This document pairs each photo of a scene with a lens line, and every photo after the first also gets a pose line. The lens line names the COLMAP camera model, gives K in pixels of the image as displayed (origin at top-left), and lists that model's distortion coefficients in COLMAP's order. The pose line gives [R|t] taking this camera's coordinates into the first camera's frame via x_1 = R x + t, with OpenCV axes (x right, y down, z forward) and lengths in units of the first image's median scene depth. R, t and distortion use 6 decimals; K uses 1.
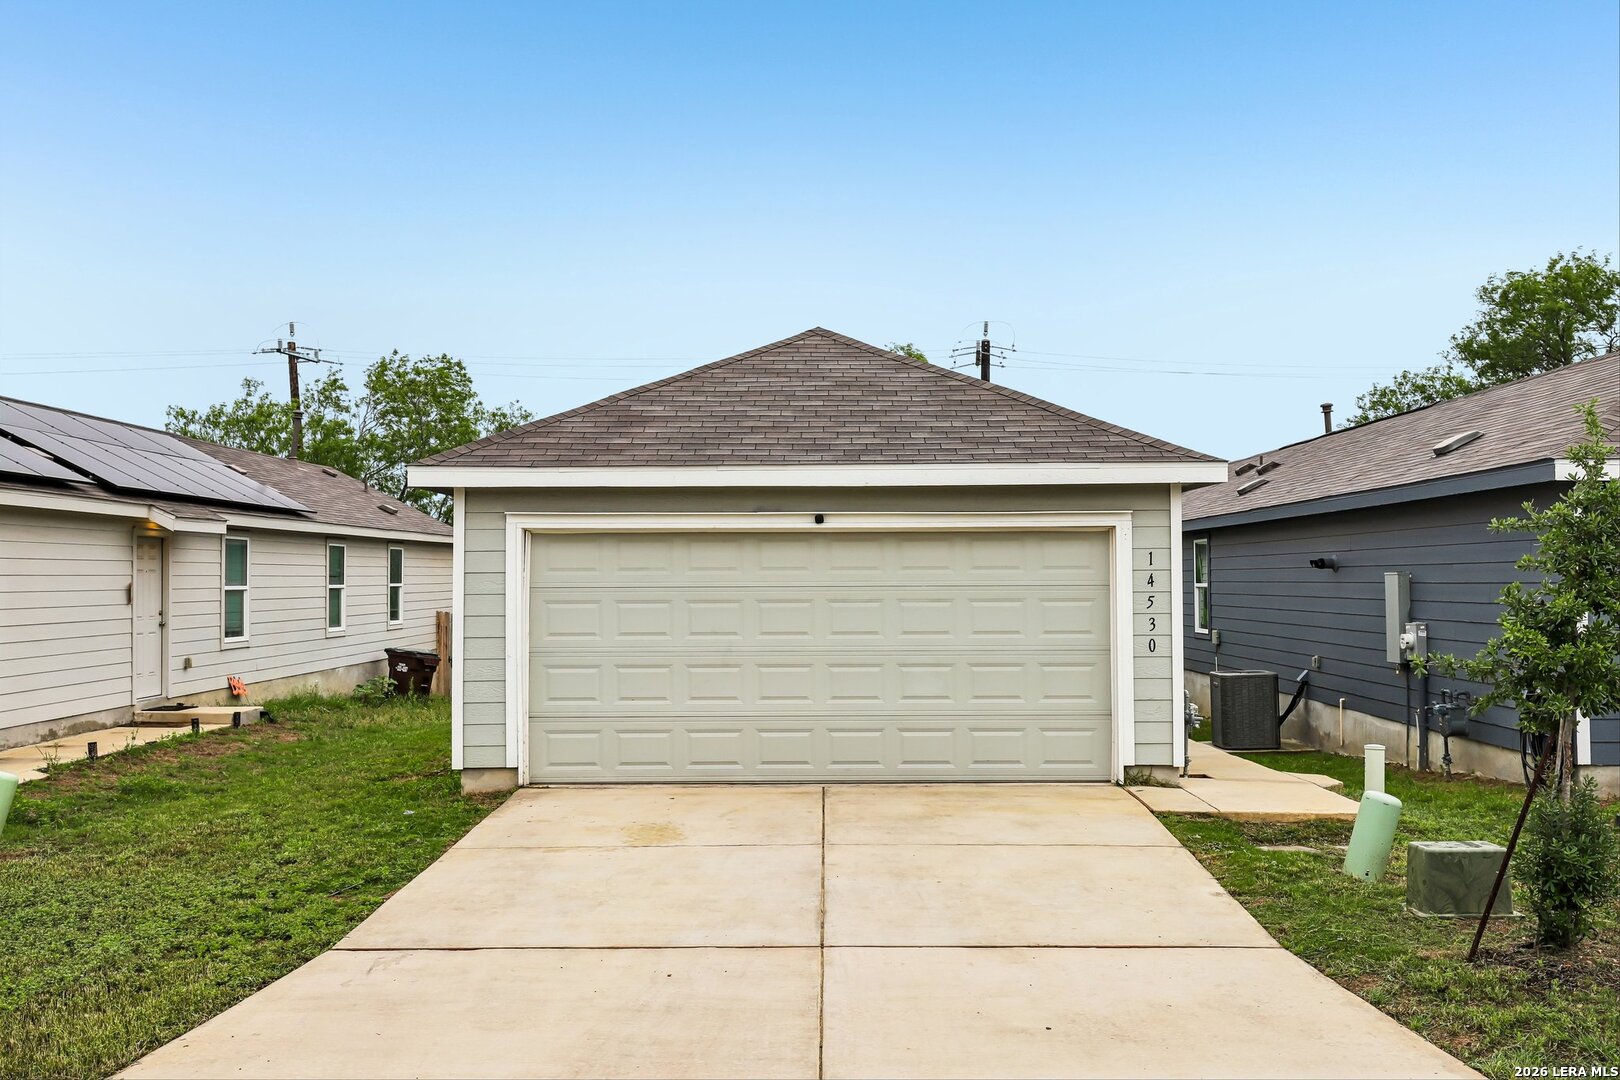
lens RADIAL K [[1580.7, 0, 810.0], [0, 1580.7, 540.0], [0, 0, 1]] dist [0.046923, -0.000996]
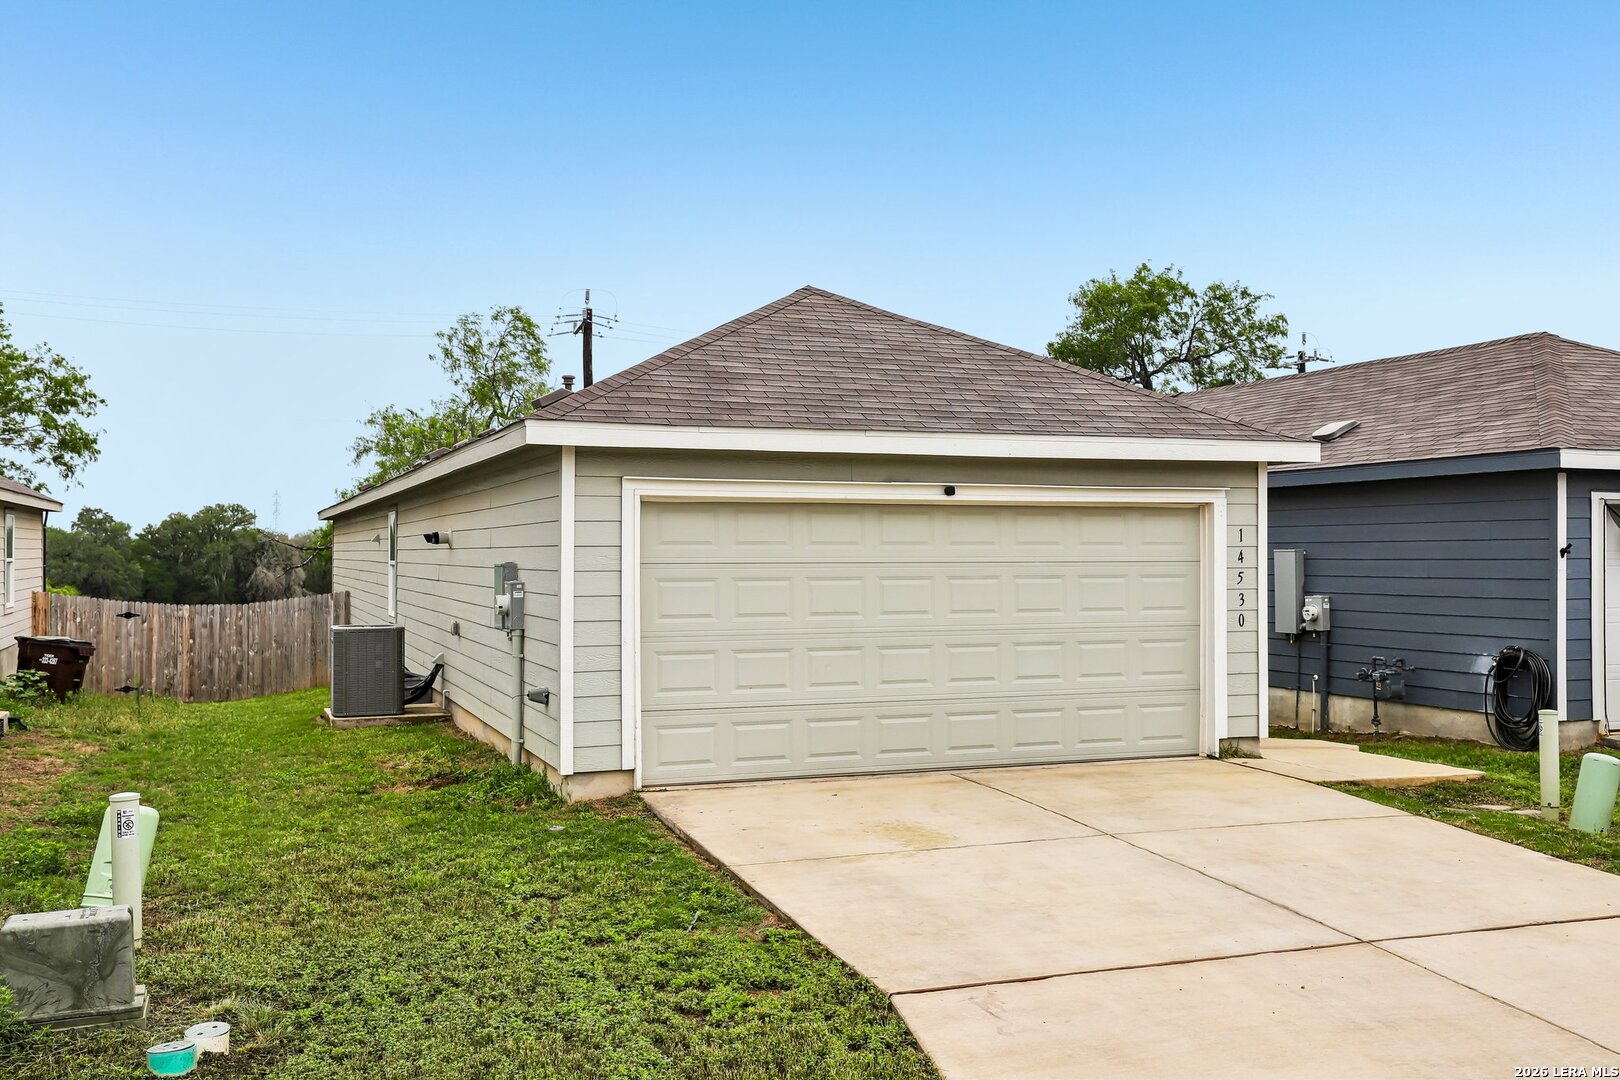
lens RADIAL K [[1580.7, 0, 810.0], [0, 1580.7, 540.0], [0, 0, 1]] dist [0.046923, -0.000996]
pose [[0.925699, 0.006178, 0.378211, -0.423399], [-0.011987, 0.999844, 0.013008, 0.004755], [-0.378072, -0.016575, 0.925628, 0.157327]]
